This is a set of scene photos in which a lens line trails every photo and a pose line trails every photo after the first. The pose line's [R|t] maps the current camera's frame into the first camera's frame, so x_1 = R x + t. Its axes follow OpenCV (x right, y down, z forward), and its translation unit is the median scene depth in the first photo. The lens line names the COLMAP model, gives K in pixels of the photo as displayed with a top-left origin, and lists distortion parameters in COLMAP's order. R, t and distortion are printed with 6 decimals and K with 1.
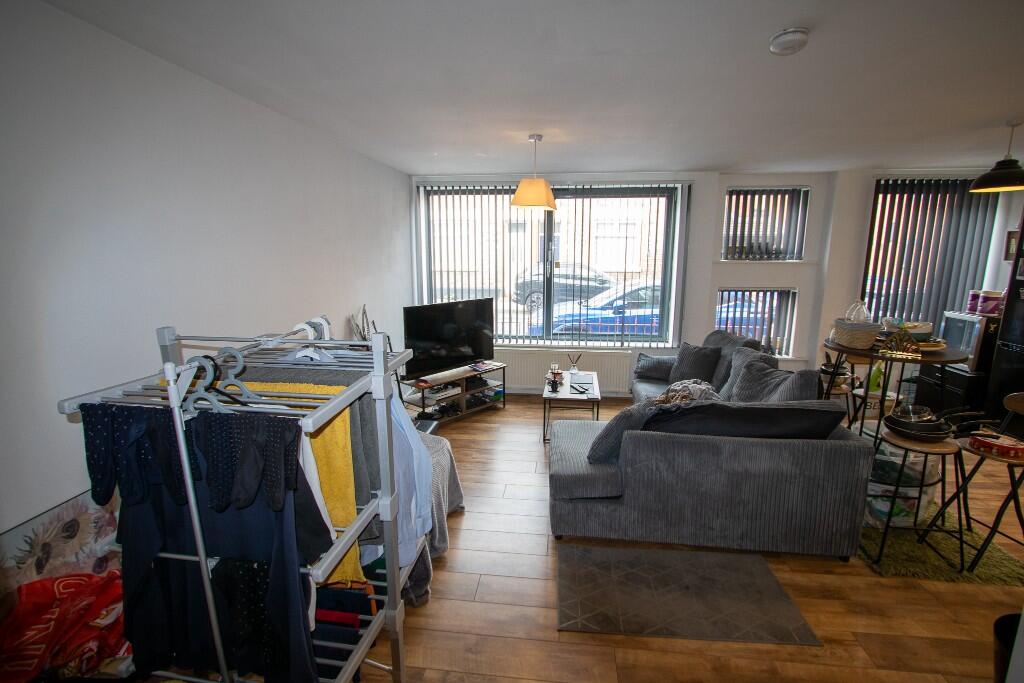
lens RADIAL K [[466.2, 0, 512.0], [0, 466.2, 341.5], [0, 0, 1]] dist [-0.015927, 0.001122]
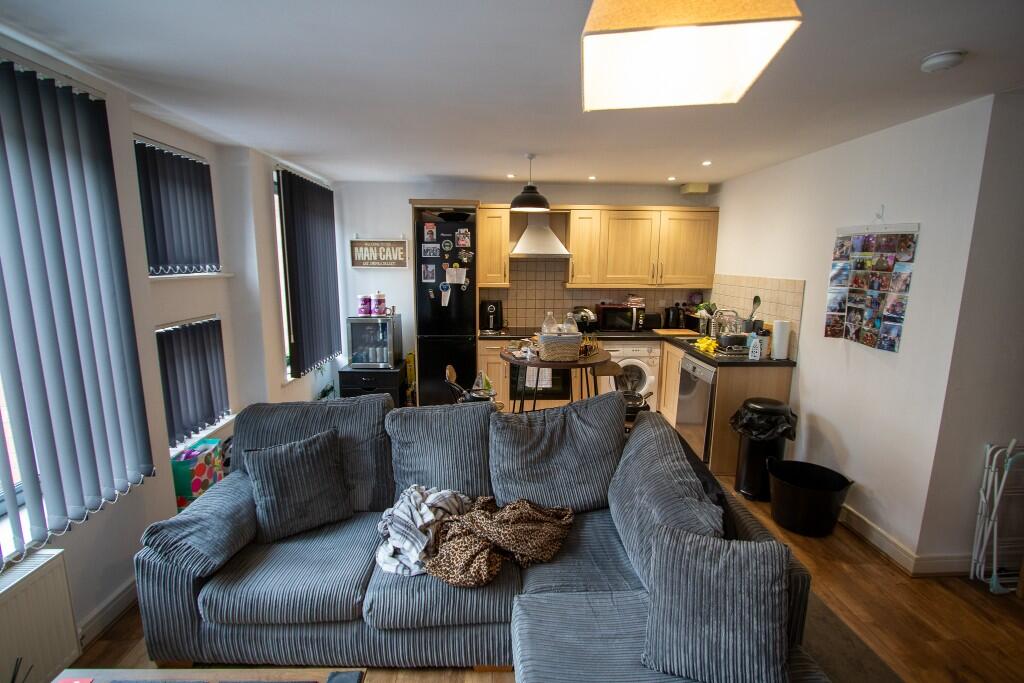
lens RADIAL K [[466.2, 0, 512.0], [0, 466.2, 341.5], [0, 0, 1]] dist [-0.015927, 0.001122]
pose [[-0.158688, -0.172476, 0.972147, -0.108091], [0.181875, 0.962667, 0.200483, -0.142388], [-0.970433, 0.208623, -0.121394, 0.723112]]
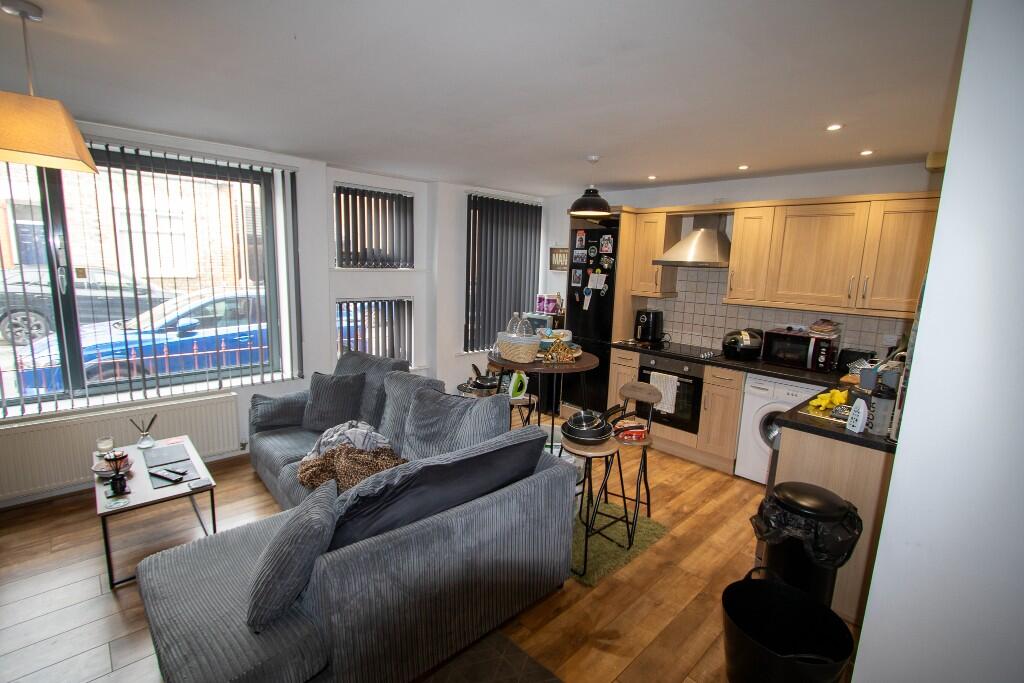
lens RADIAL K [[466.2, 0, 512.0], [0, 466.2, 341.5], [0, 0, 1]] dist [-0.015927, 0.001122]
pose [[0.640515, -0.109049, 0.760164, -0.009681], [0.114859, 0.992336, 0.045575, -0.045187], [-0.759308, 0.058120, 0.648131, 0.221464]]
